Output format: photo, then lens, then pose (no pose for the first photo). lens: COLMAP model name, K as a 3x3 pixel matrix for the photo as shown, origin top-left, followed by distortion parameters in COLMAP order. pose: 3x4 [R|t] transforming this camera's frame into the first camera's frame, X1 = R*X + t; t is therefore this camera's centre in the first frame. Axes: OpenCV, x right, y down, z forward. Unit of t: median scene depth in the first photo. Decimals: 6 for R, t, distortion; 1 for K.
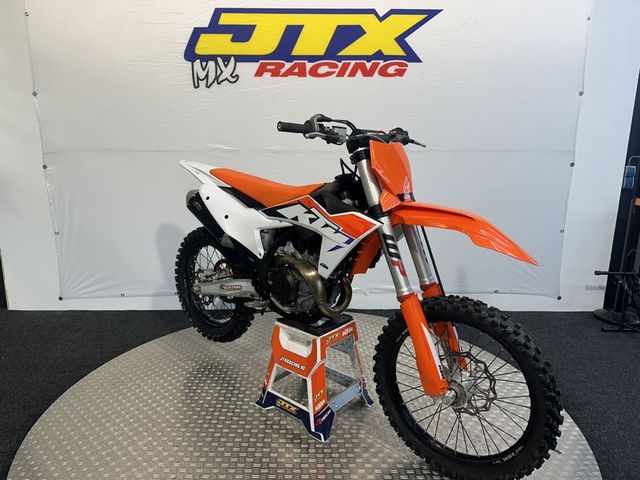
lens RADIAL K [[436.5, 0, 320.0], [0, 436.5, 240.0], [0, 0, 1]] dist [0.057187, -0.060255]
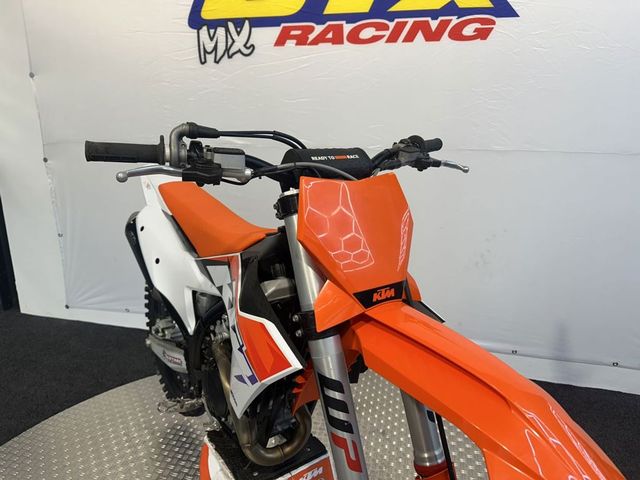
lens RADIAL K [[448.3, 0, 320.0], [0, 448.3, 240.0], [0, 0, 1]] dist [0.000403, 0.001259]
pose [[0.969377, 0.071984, -0.234790, 0.126480], [-0.059575, 0.996447, 0.059532, -0.096175], [0.238241, -0.043721, 0.970221, 0.272350]]
